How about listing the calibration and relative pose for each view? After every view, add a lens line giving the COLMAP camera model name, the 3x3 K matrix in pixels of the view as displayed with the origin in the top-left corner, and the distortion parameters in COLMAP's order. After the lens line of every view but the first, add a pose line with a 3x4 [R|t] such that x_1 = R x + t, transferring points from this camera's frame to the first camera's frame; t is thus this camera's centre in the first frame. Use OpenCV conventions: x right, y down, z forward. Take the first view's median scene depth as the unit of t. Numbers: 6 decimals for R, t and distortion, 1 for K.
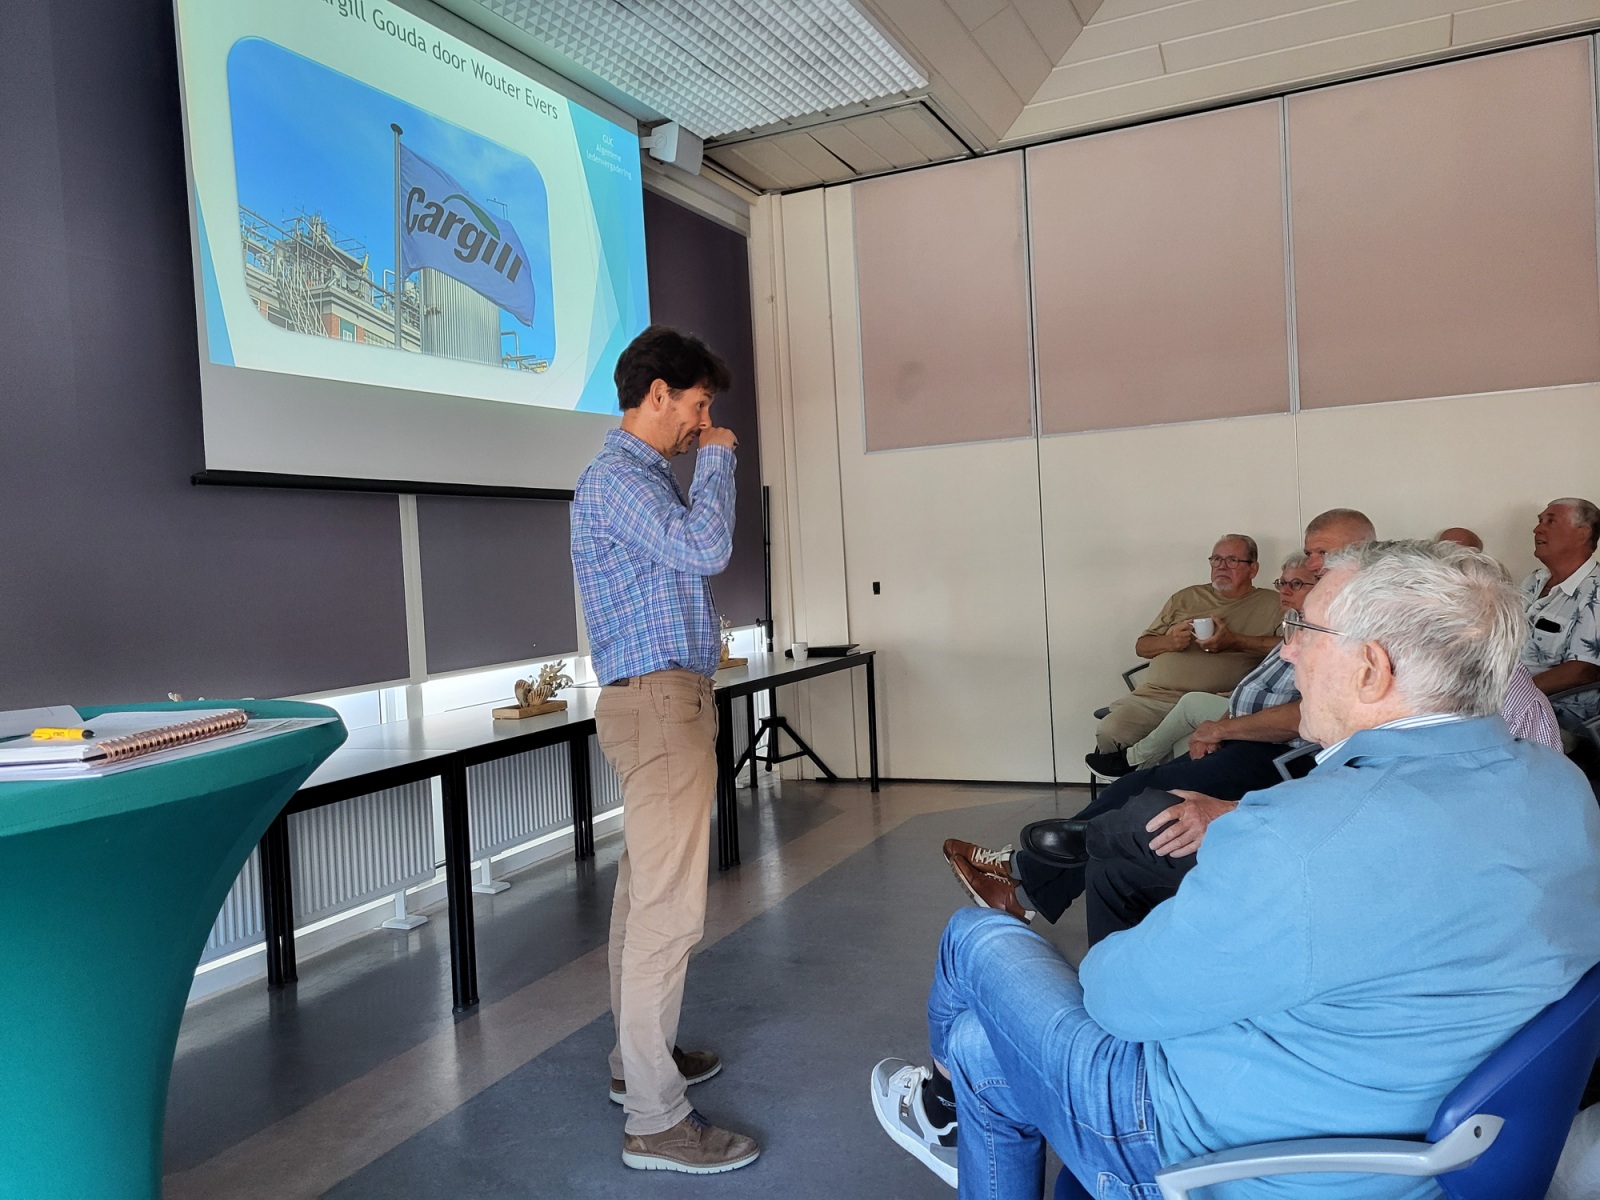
lens RADIAL K [[1205.1, 0, 806.2], [0, 1205.1, 585.9], [0, 0, 1]] dist [0.036245, -0.007700]
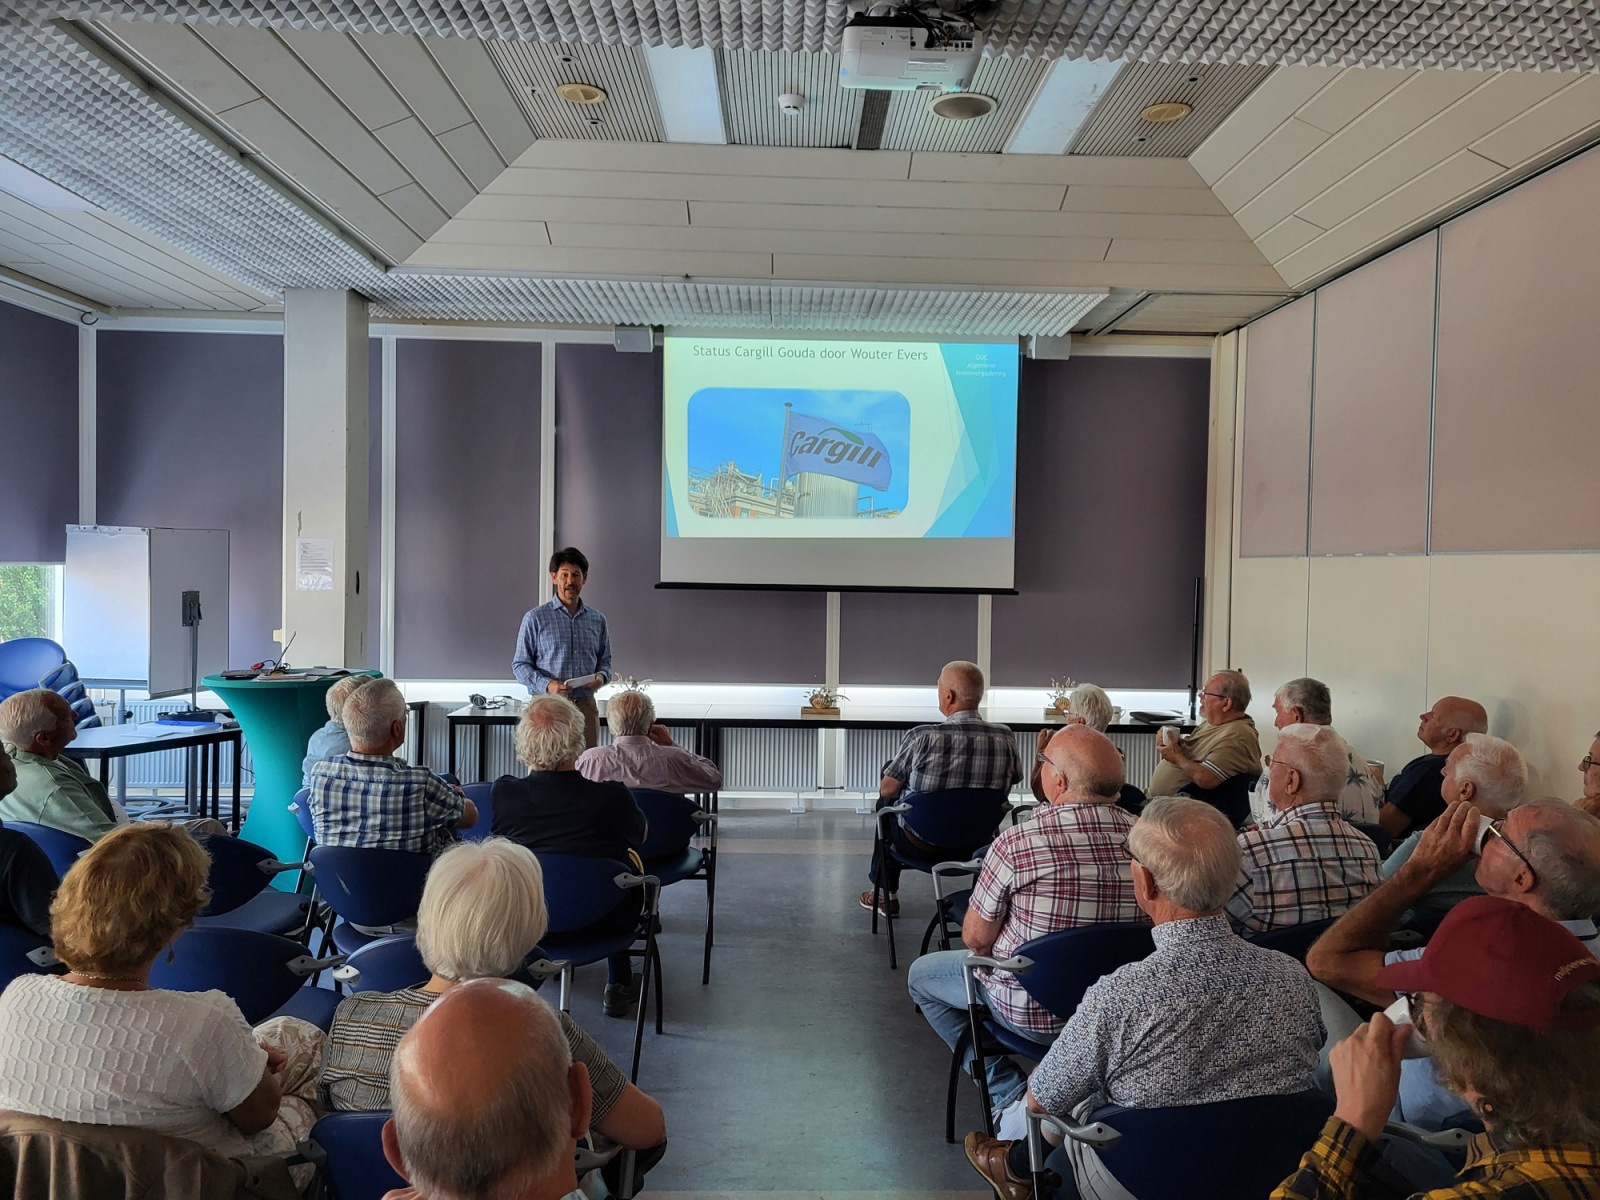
lens RADIAL K [[1205.1, 0, 807.3], [0, 1205.1, 599.2], [0, 0, 1]] dist [0.036245, -0.007700]
pose [[0.442858, 0.088572, -0.892206, 0.971546], [-0.057515, 0.995865, 0.070314, -0.135931], [0.894745, 0.020176, 0.446122, 0.110467]]
